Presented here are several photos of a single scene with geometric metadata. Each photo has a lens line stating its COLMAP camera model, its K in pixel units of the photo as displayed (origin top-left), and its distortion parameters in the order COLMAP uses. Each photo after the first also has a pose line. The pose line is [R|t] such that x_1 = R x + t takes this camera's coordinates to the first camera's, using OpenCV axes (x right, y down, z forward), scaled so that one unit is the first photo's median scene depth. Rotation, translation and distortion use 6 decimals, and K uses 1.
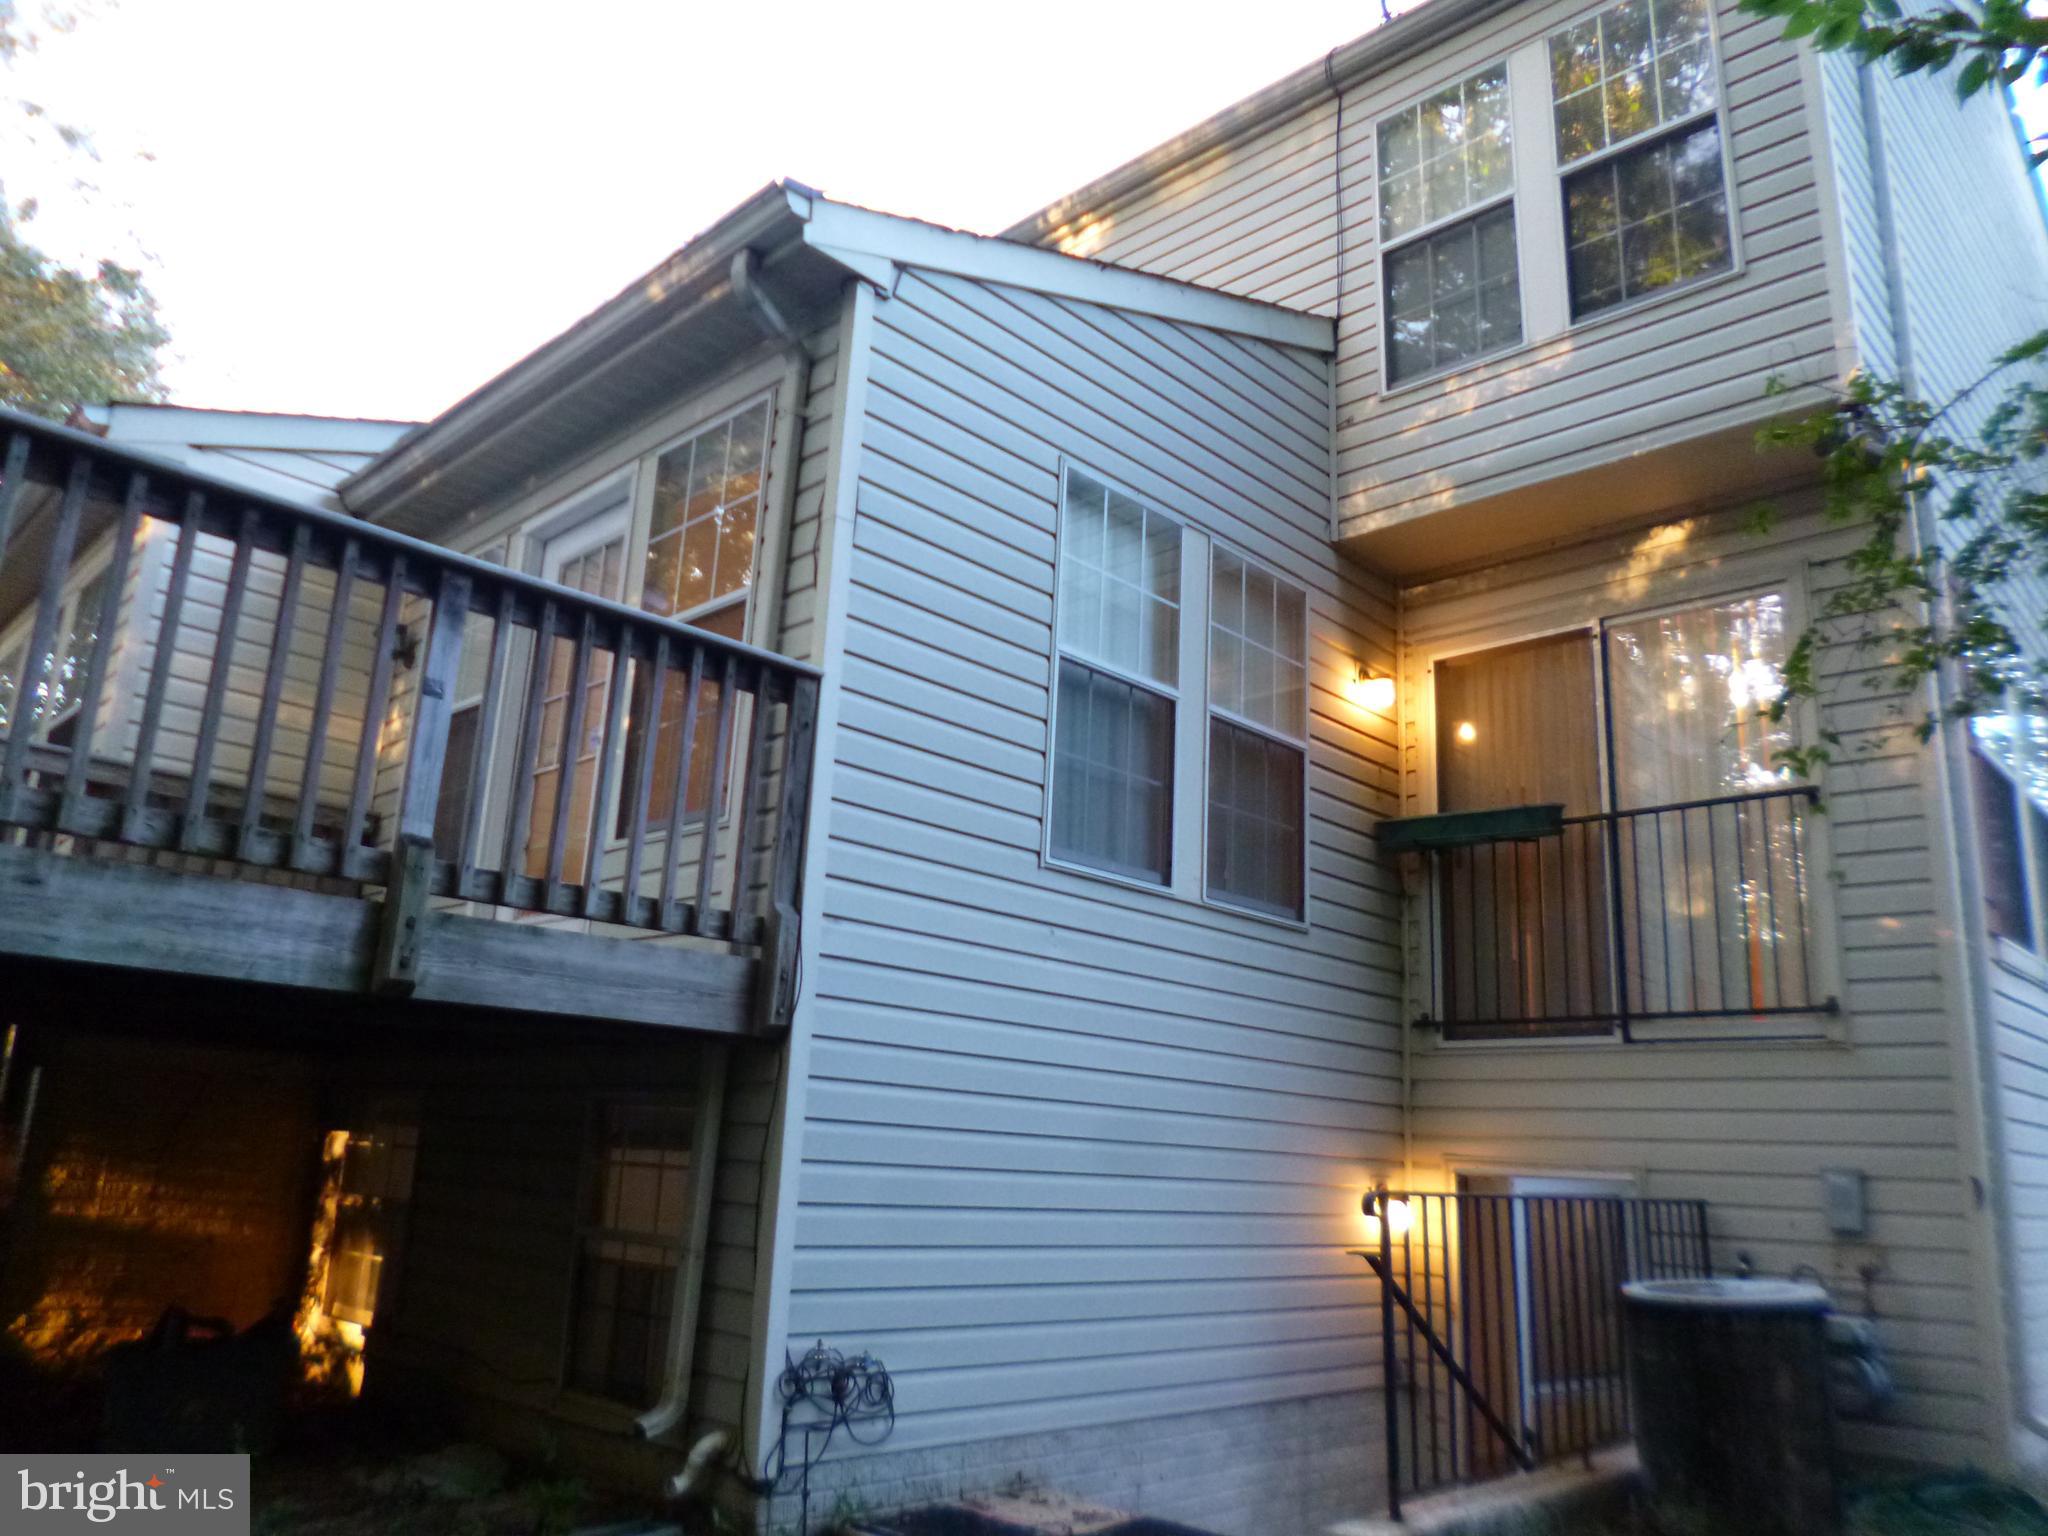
lens RADIAL K [[1474.9, 0, 1027.0], [0, 1474.9, 747.2], [0, 0, 1]] dist [-0.055358, 0.017598]
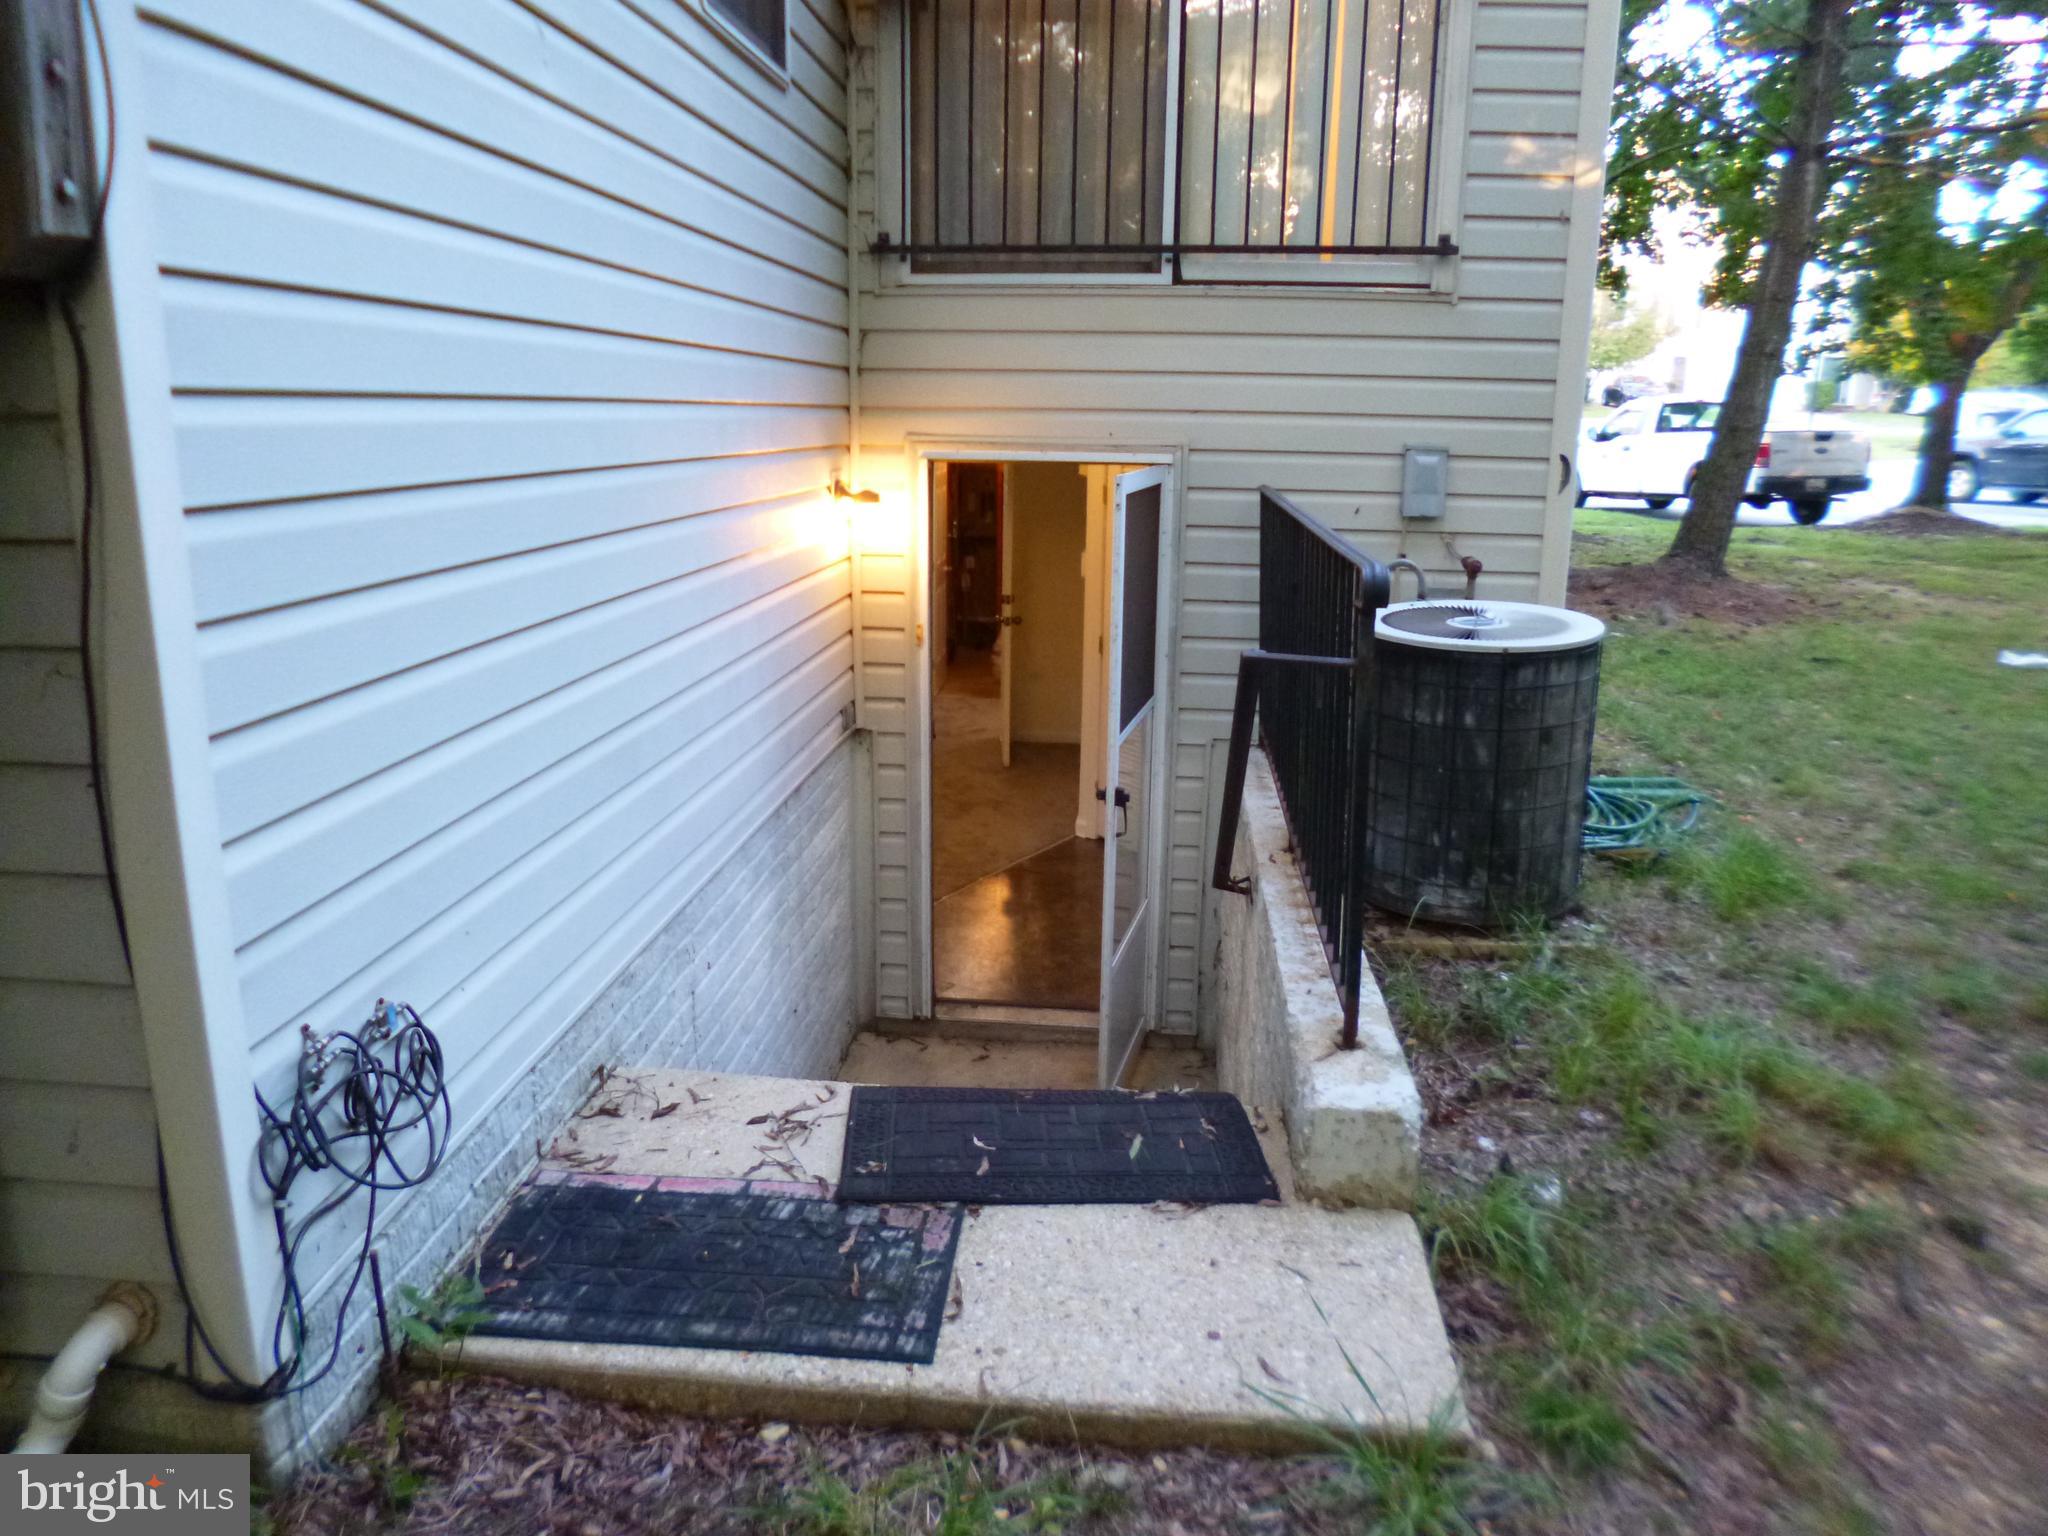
lens RADIAL K [[1474.9, 0, 1012.8], [0, 1474.9, 755.9], [0, 0, 1]] dist [-0.055358, 0.017598]
pose [[0.783716, -0.181436, 0.594029, -0.154235], [-0.142104, 0.878641, 0.455847, 0.085483], [-0.604646, -0.441668, 0.662822, 0.452562]]
